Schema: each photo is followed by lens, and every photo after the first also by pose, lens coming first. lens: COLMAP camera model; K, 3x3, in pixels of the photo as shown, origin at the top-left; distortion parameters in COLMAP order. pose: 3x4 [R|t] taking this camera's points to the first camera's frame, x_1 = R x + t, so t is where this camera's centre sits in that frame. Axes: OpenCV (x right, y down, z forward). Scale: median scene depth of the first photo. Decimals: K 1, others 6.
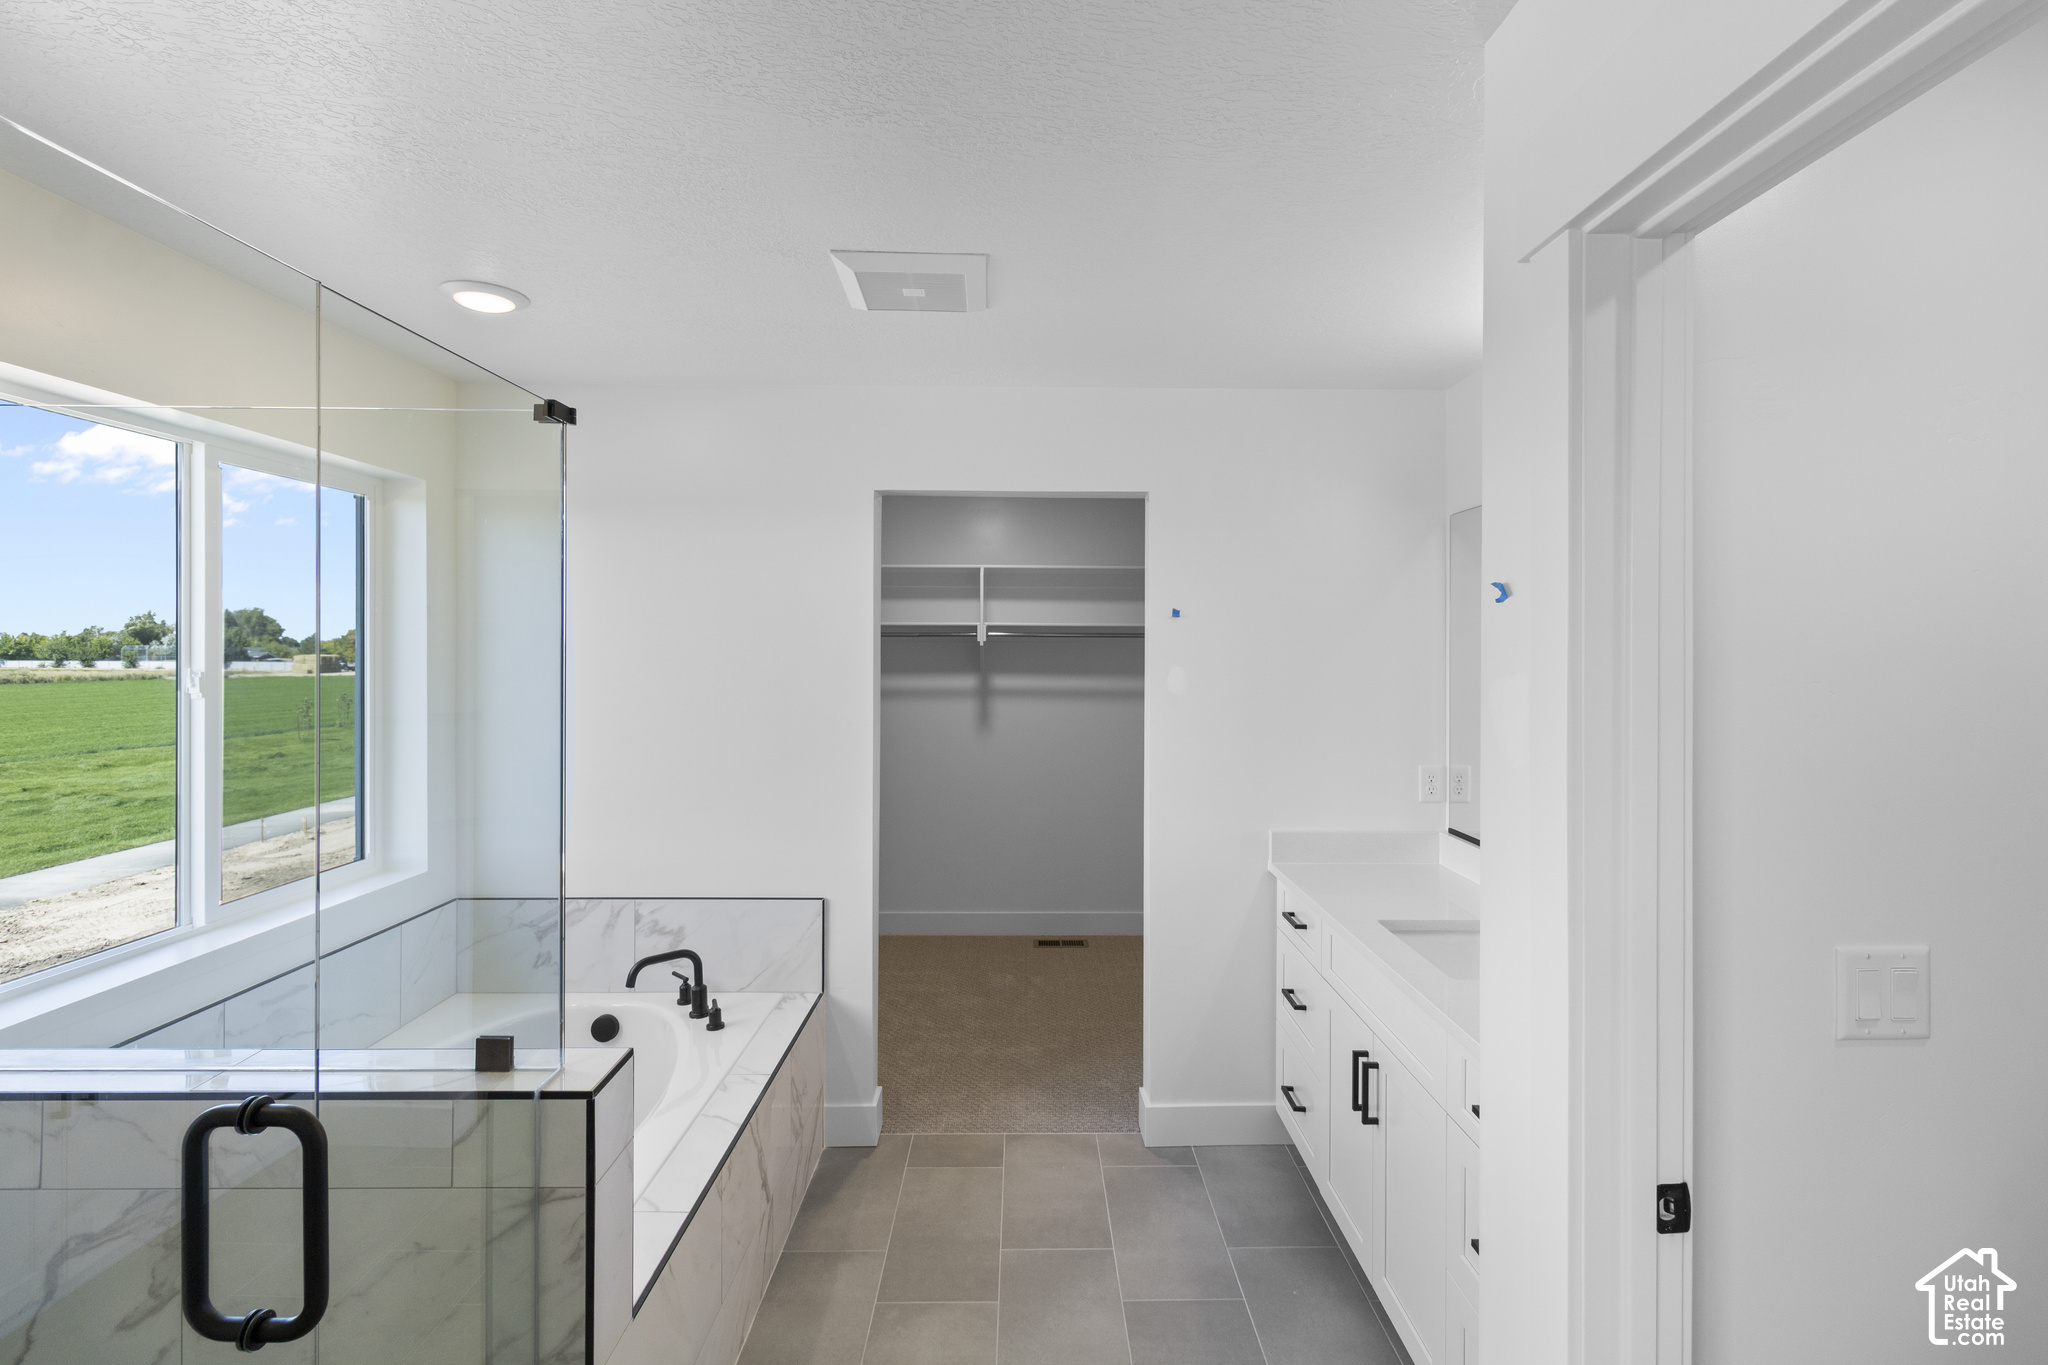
lens RADIAL K [[949.2, 0, 1013.2], [0, 949.2, 645.6], [0, 0, 1]] dist [0.000356, -0.000011]
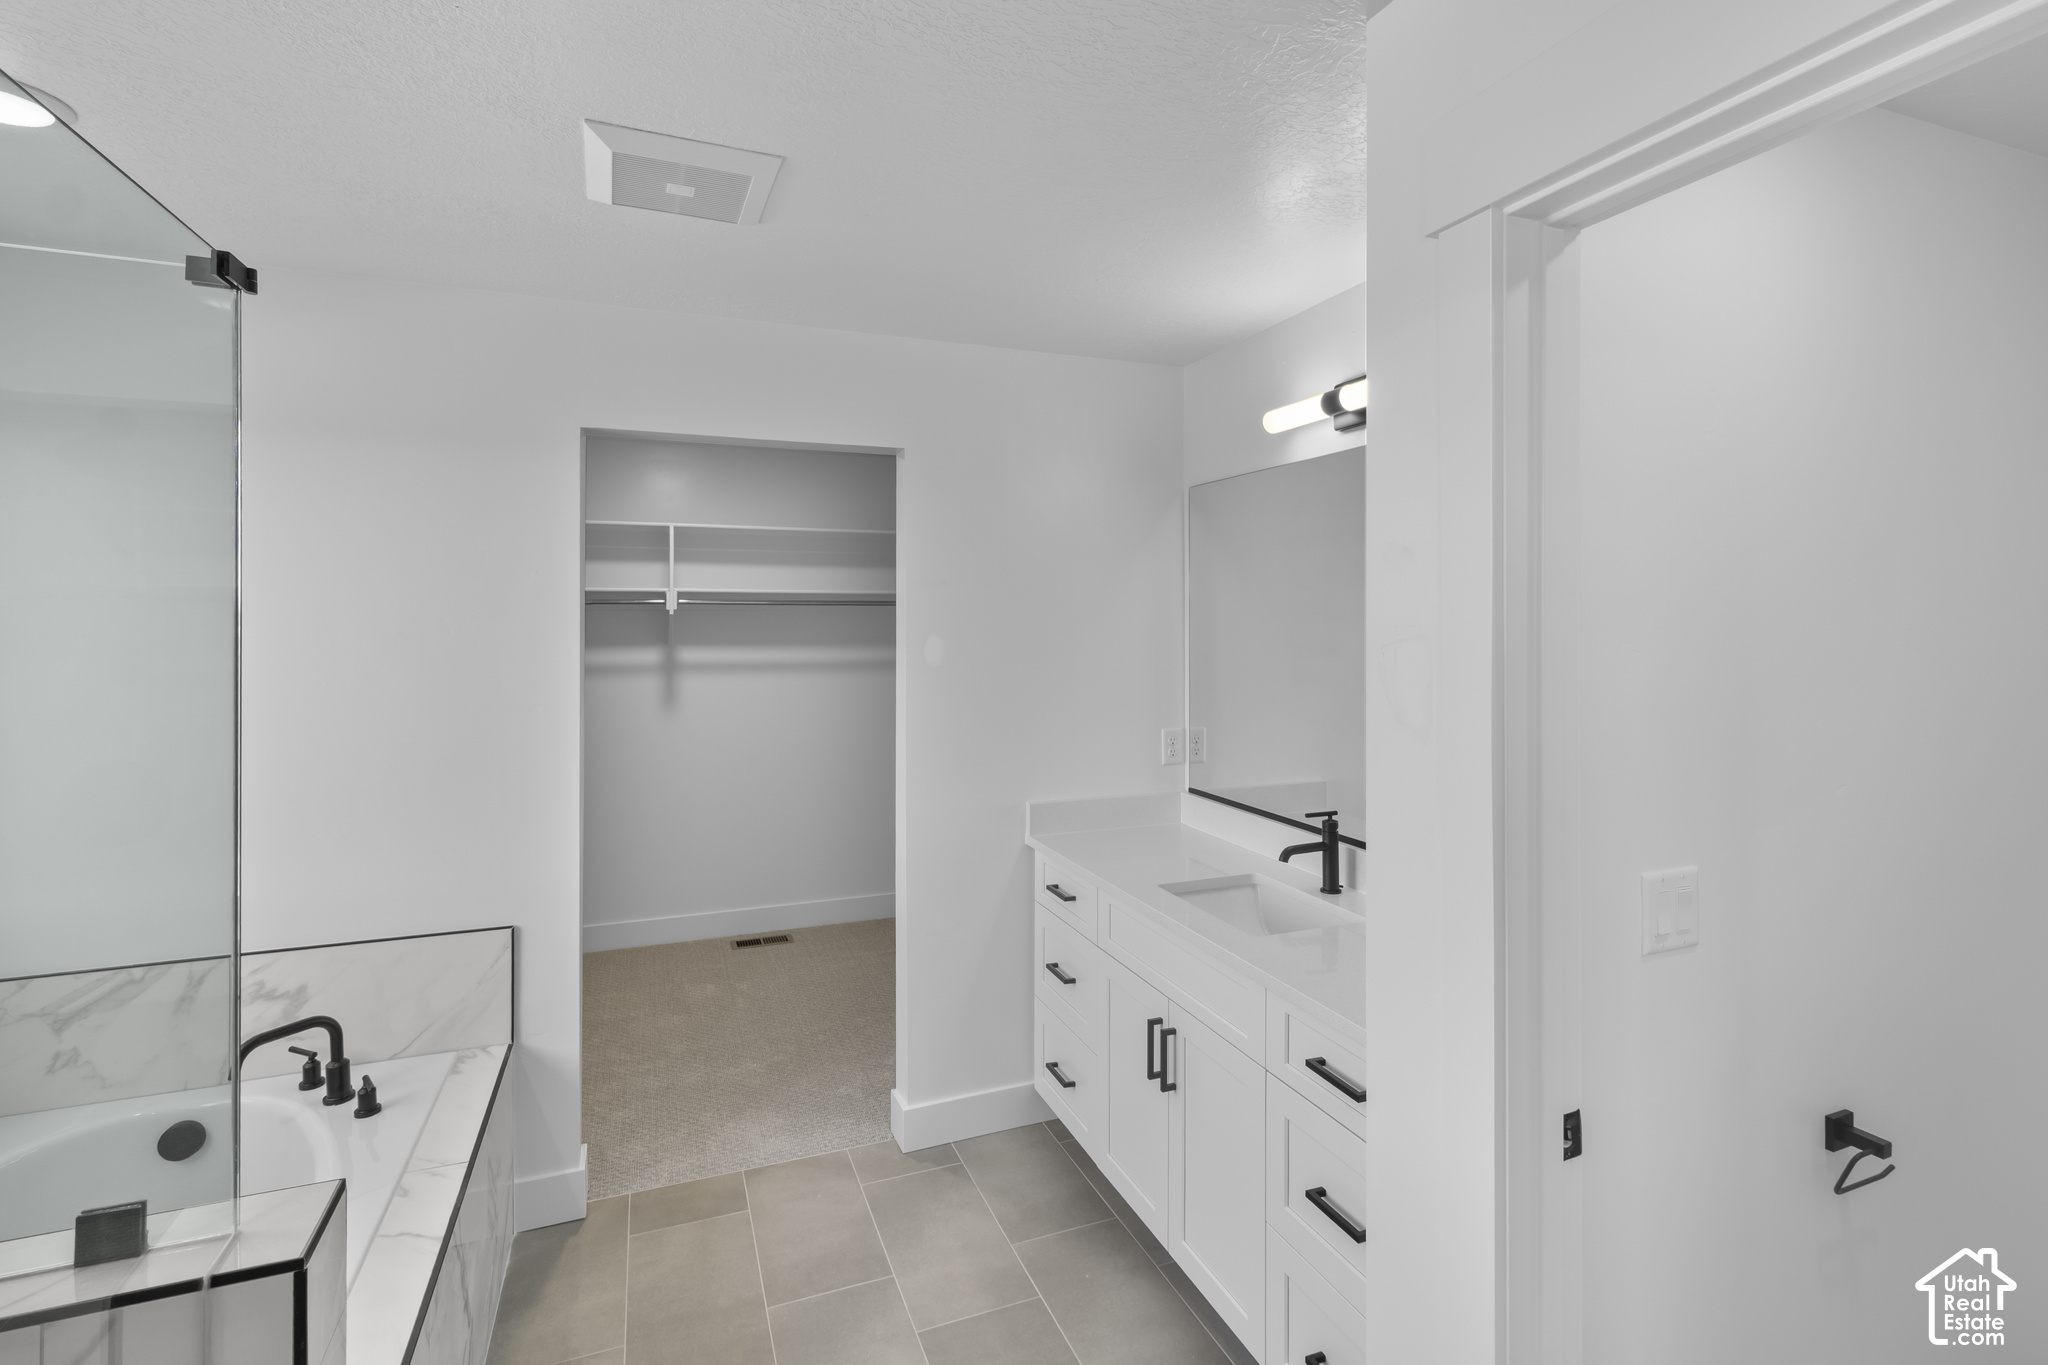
lens RADIAL K [[974.8, 0, 1019.7], [0, 974.8, 613.0], [0, 0, 1]] dist [0.003371, -0.000034]
pose [[0.932751, -0.001836, 0.360516, -0.102019], [0.002434, 0.999996, -0.001204, 0.000980], [-0.360513, 0.002001, 0.932752, 0.070069]]
